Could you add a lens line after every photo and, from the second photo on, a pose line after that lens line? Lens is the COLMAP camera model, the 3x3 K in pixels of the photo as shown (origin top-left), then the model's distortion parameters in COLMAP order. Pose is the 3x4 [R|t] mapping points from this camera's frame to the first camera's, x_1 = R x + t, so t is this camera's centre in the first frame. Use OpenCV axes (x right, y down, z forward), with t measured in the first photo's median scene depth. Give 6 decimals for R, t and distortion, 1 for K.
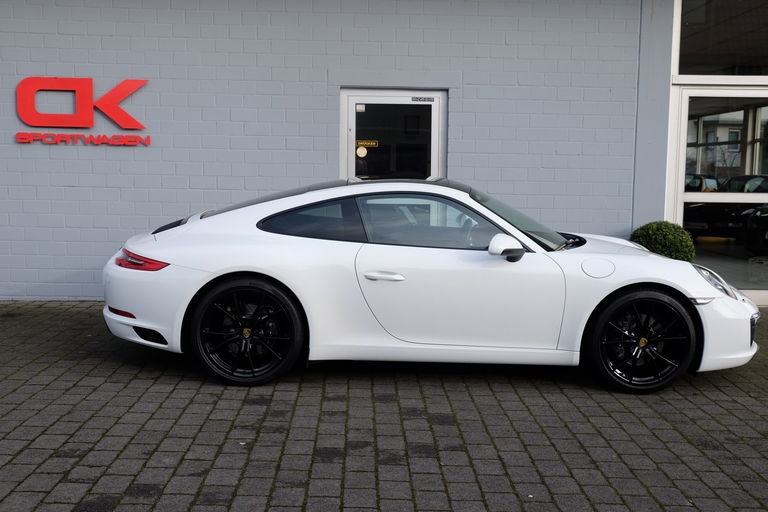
lens RADIAL K [[818.2, 0, 384.0], [0, 818.2, 256.0], [0, 0, 1]] dist [0.014969, 0.009655]
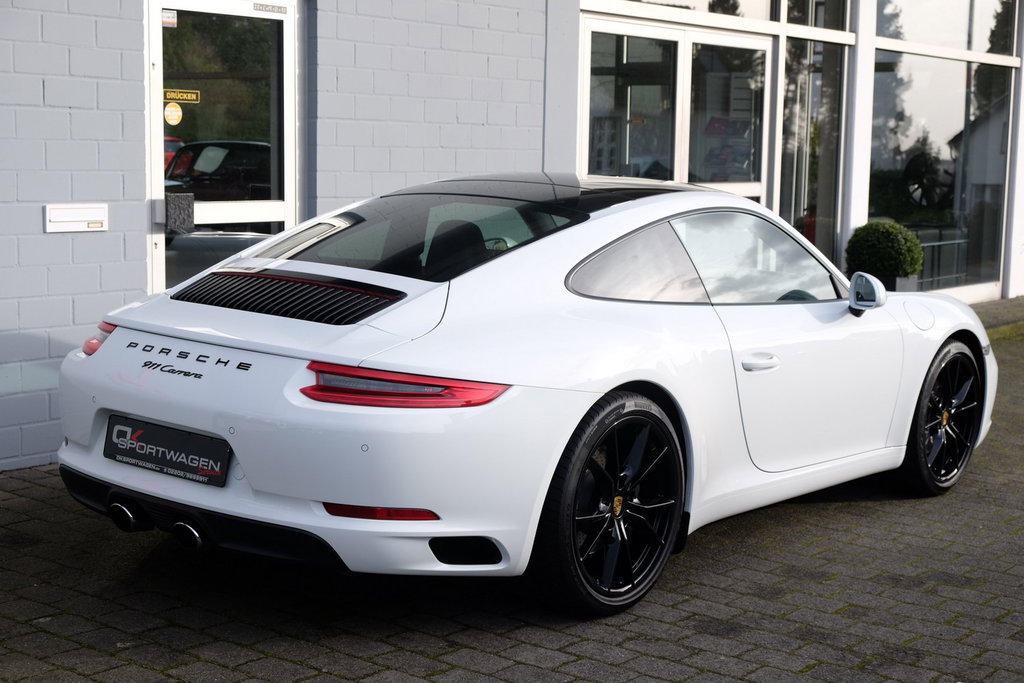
lens RADIAL K [[1554.7, 0, 512.0], [0, 1554.7, 341.5], [0, 0, 1]] dist [0.007673, -0.004179]
pose [[0.650415, -0.097191, 0.753336, -0.906487], [0.066928, 0.995256, 0.070617, -0.075038], [-0.756625, 0.004489, 0.653834, 0.435441]]
